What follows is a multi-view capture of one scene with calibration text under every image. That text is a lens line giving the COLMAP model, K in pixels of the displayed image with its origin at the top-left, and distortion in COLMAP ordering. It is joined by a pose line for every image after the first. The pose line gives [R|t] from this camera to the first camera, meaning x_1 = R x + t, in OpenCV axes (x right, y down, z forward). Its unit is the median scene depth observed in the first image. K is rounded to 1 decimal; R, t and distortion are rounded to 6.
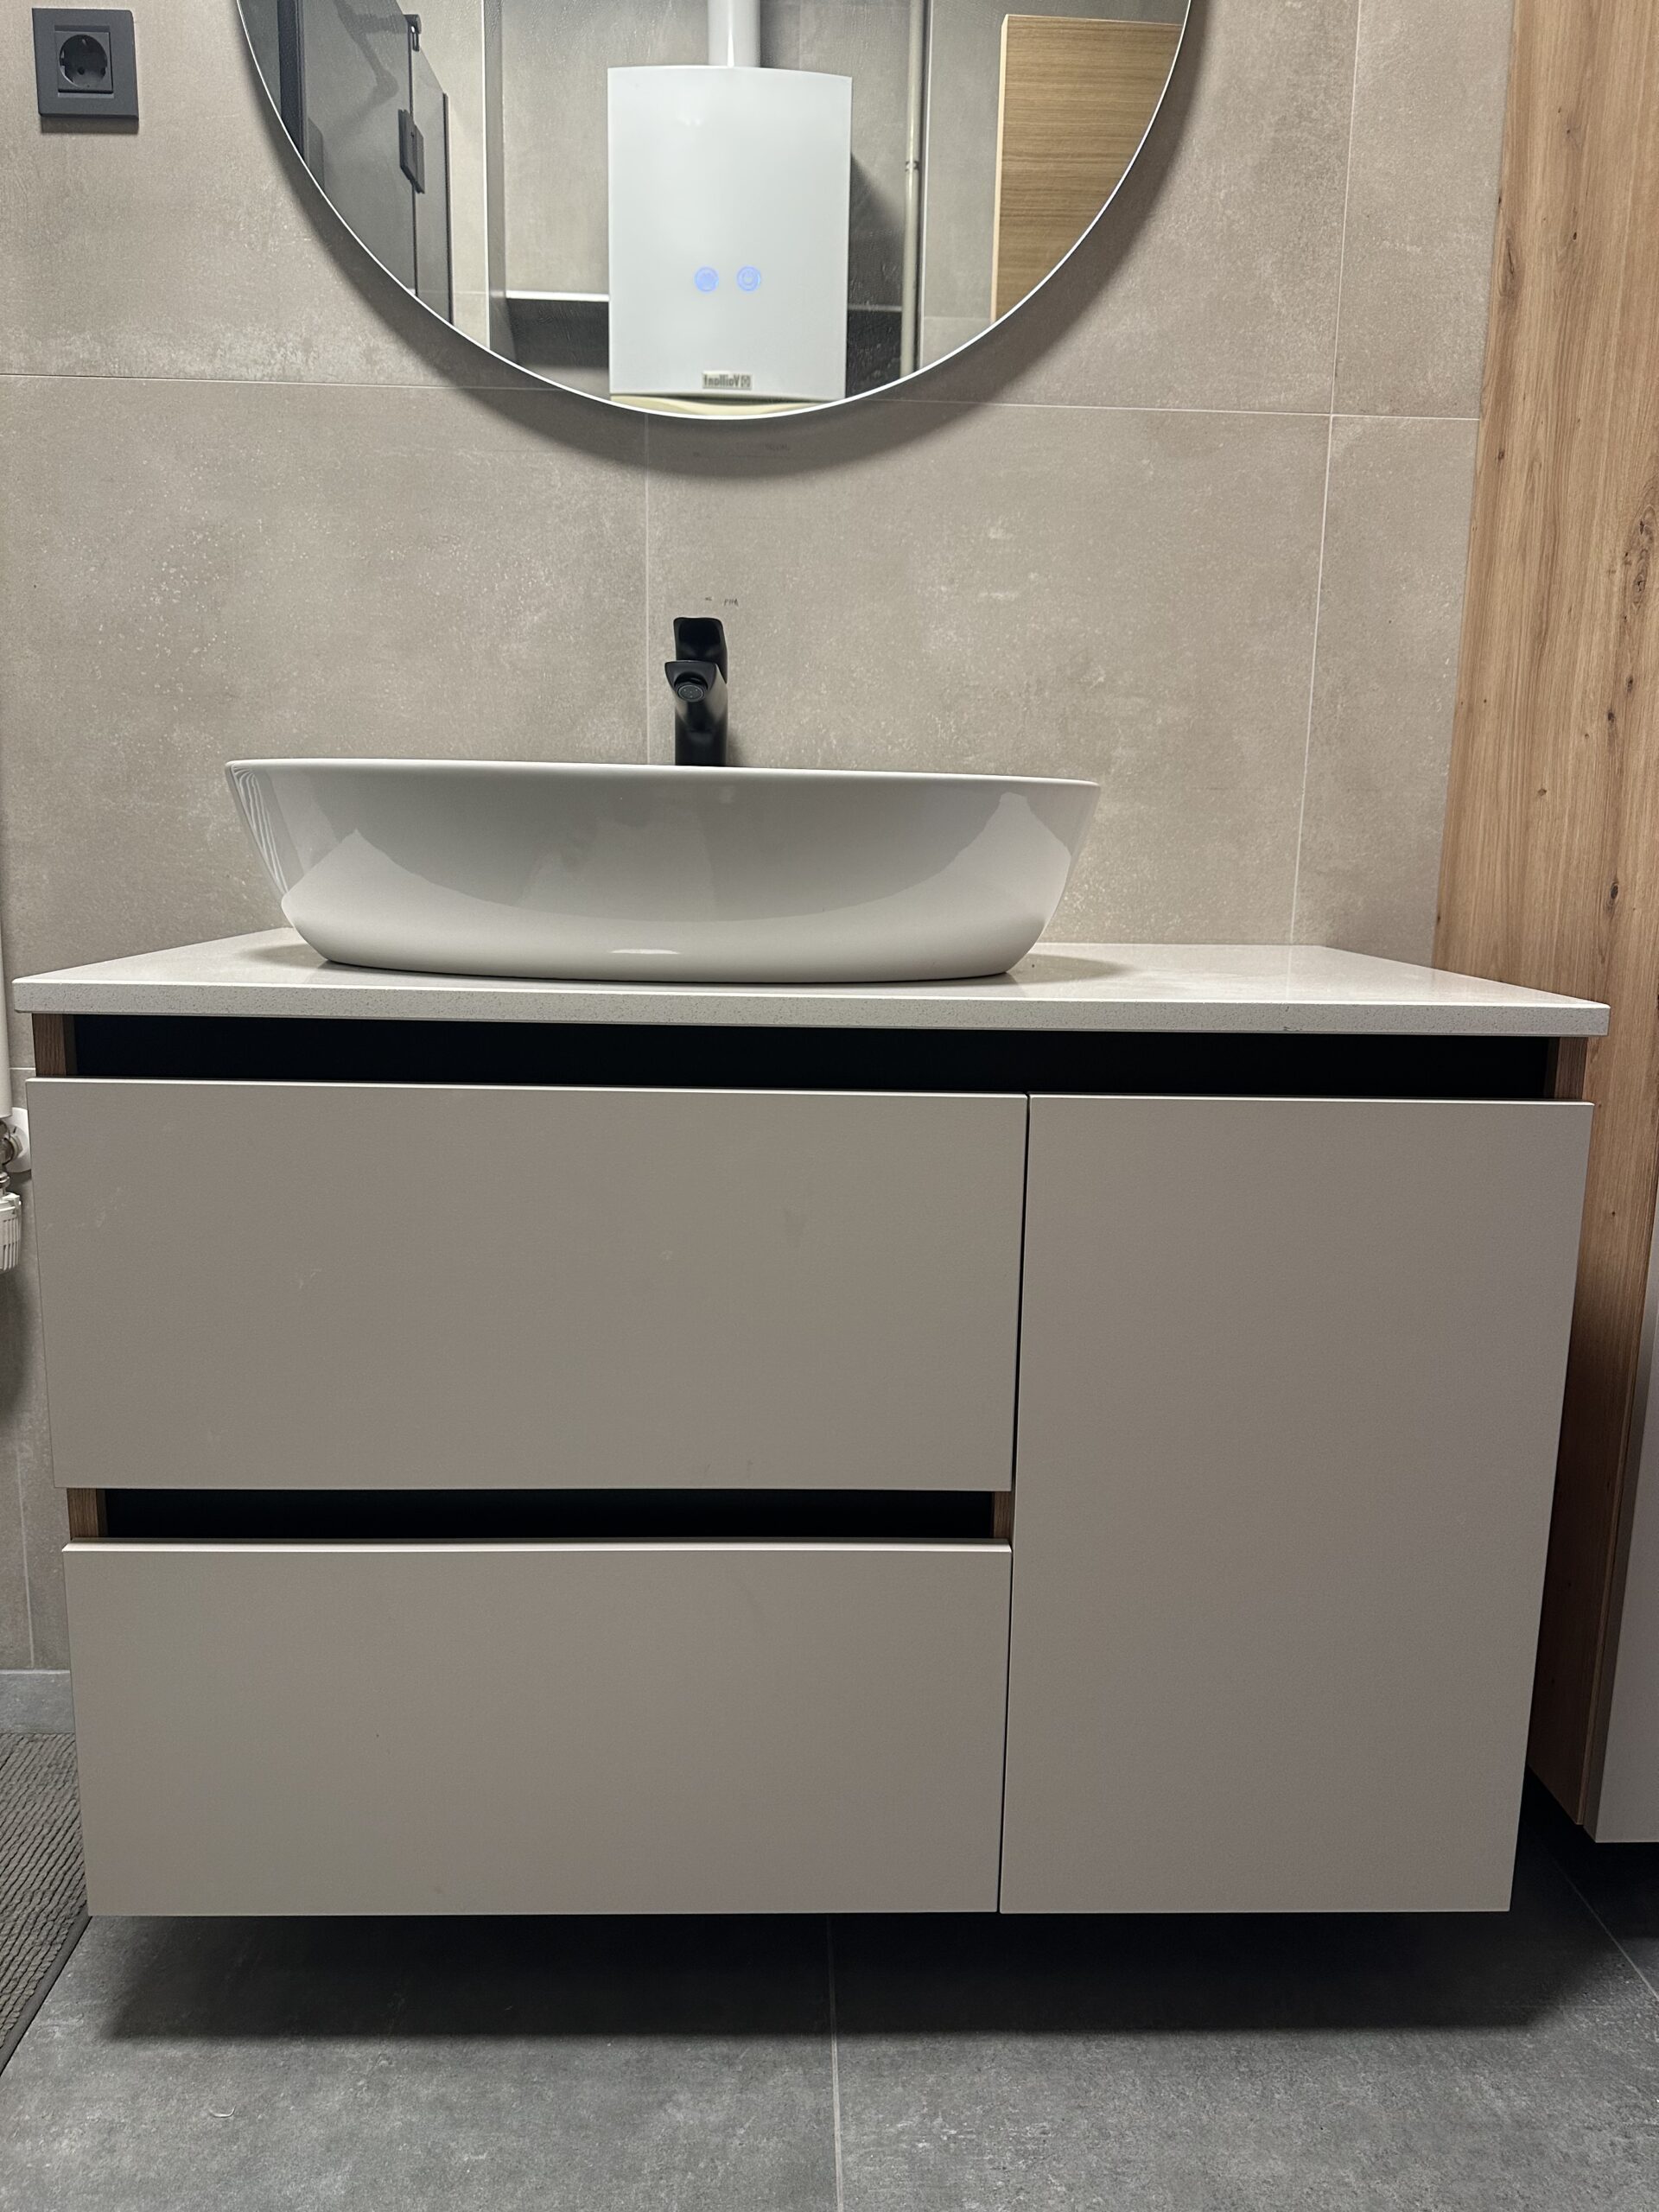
lens RADIAL K [[1554.1, 0, 830.1], [0, 1554.1, 1106.0], [0, 0, 1]] dist [0.017898, -0.026857]
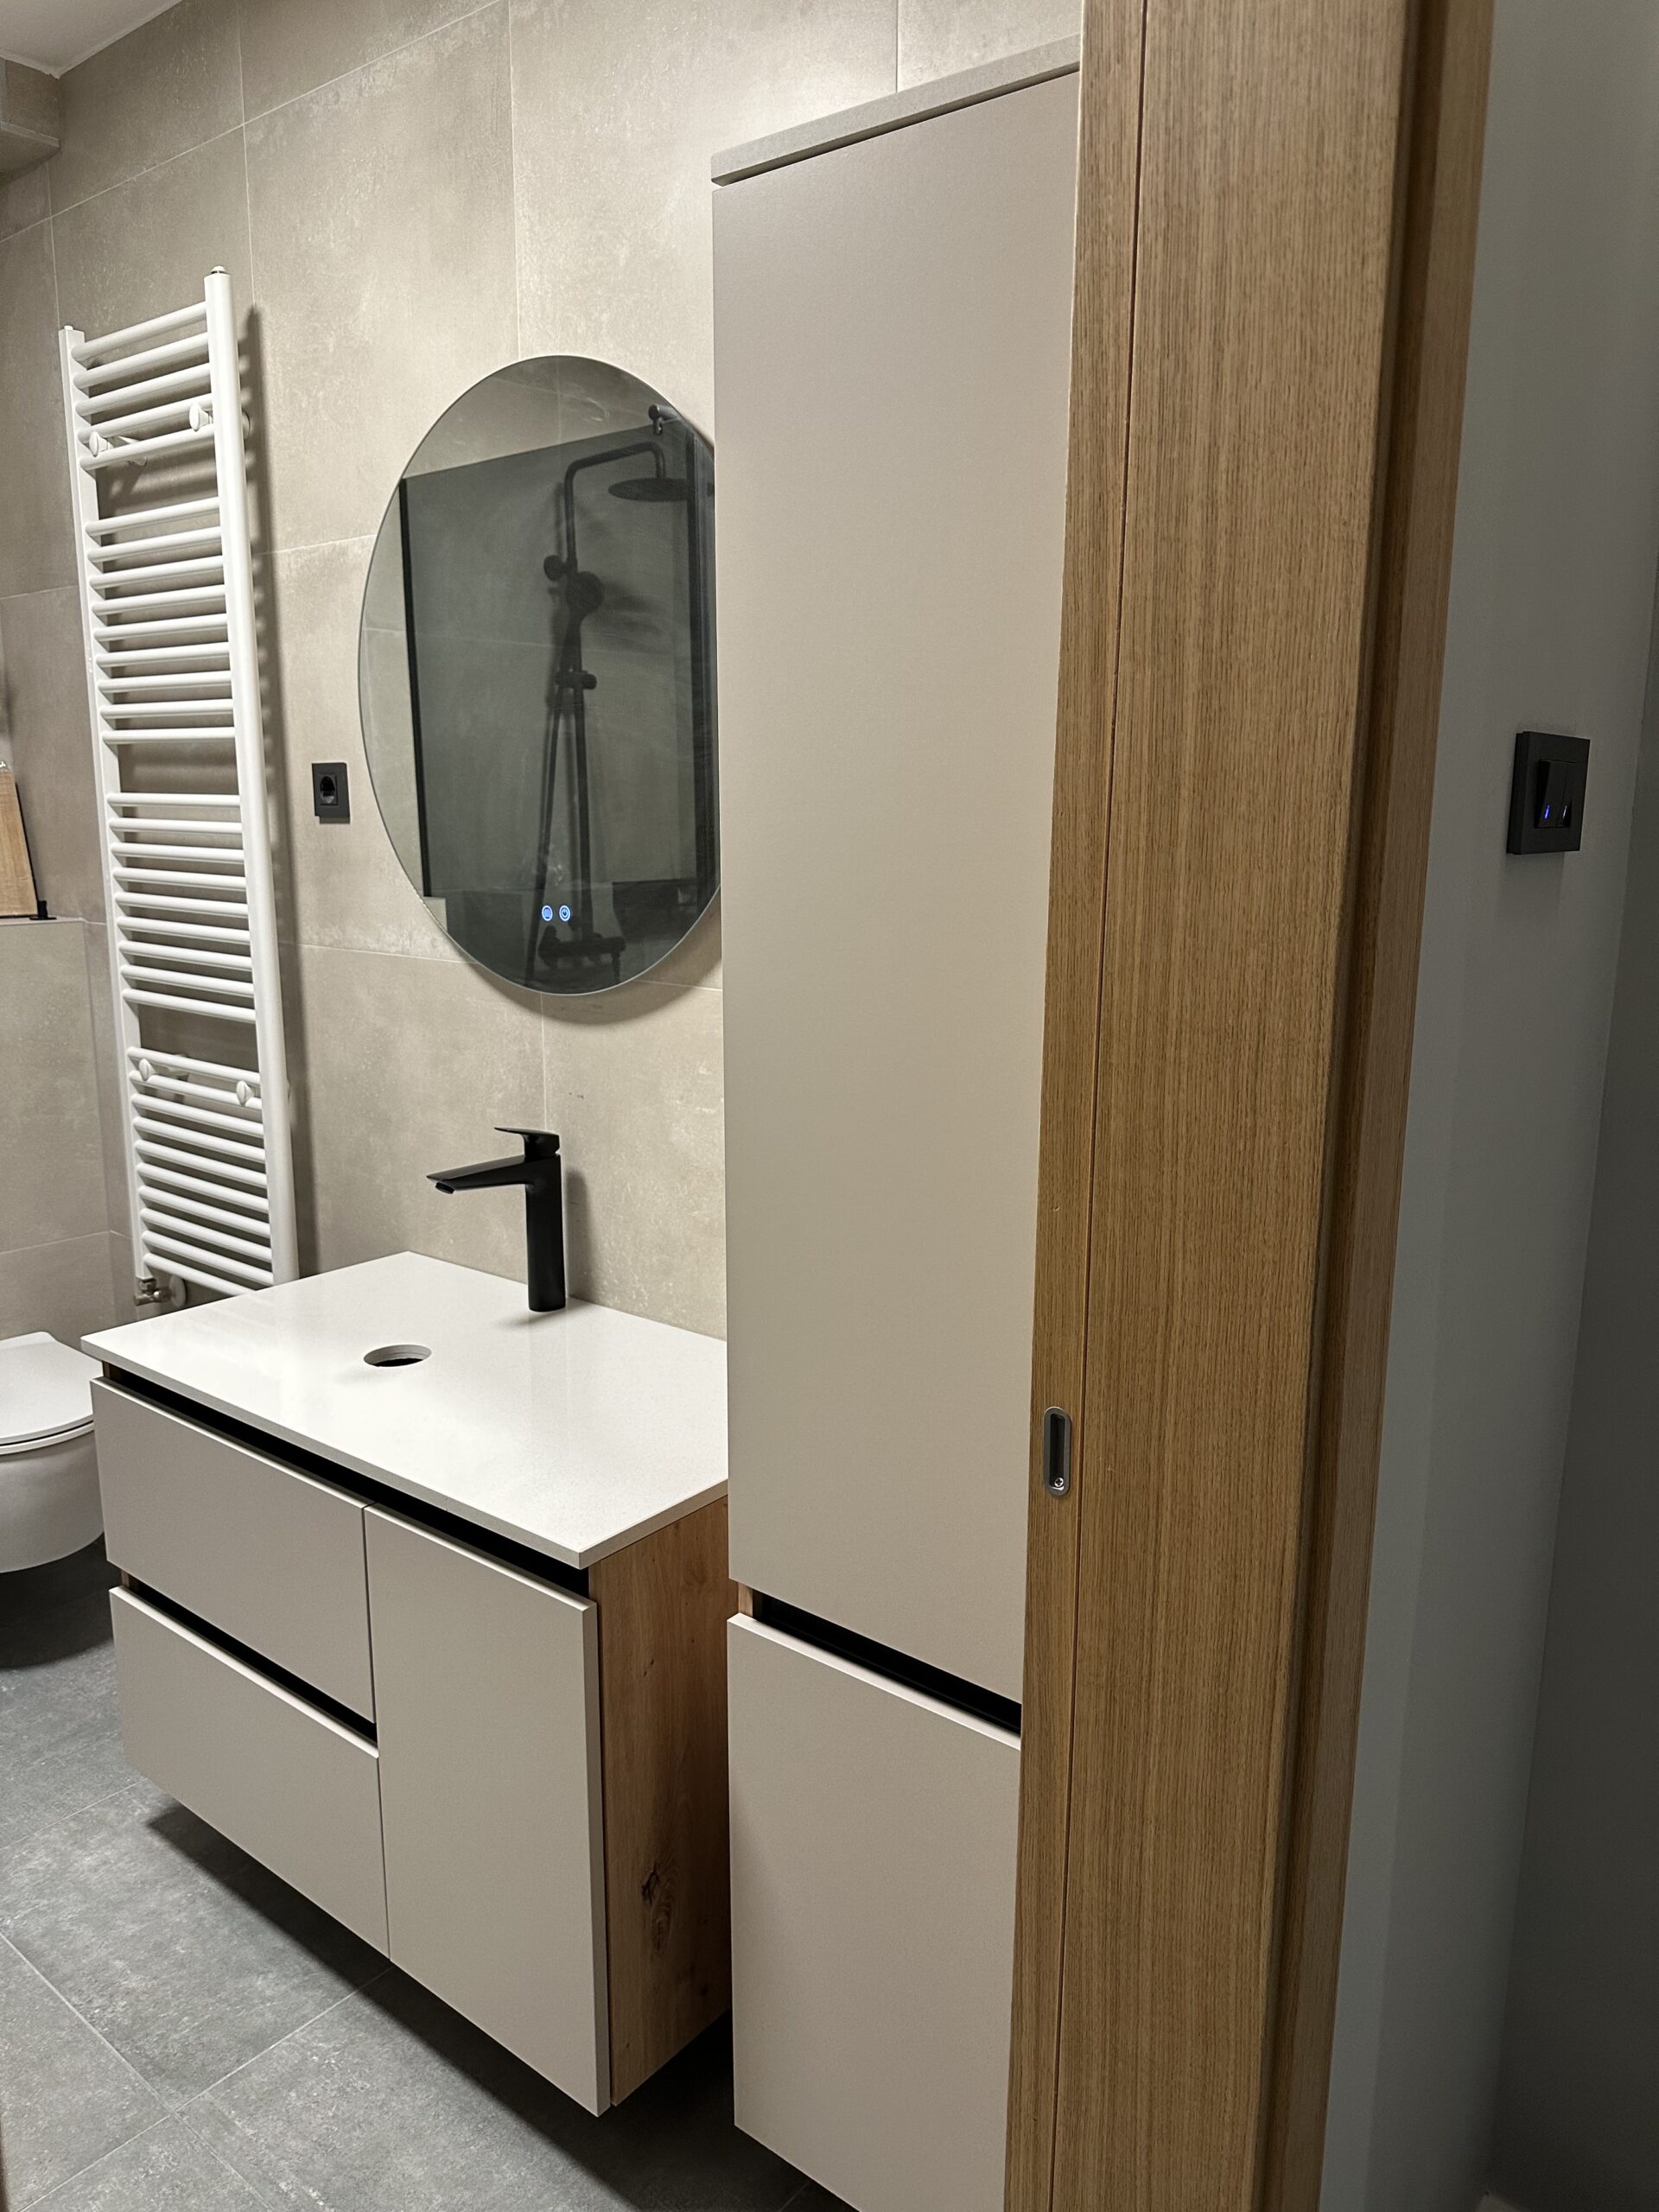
lens RADIAL K [[1554.1, 0, 848.9], [0, 1554.1, 1114.4], [0, 0, 1]] dist [0.017898, -0.026857]
pose [[0.765113, 0.111653, -0.634142, 1.161533], [-0.105923, 0.993259, 0.047082, -0.423669], [0.635124, 0.031147, 0.771782, -0.022860]]
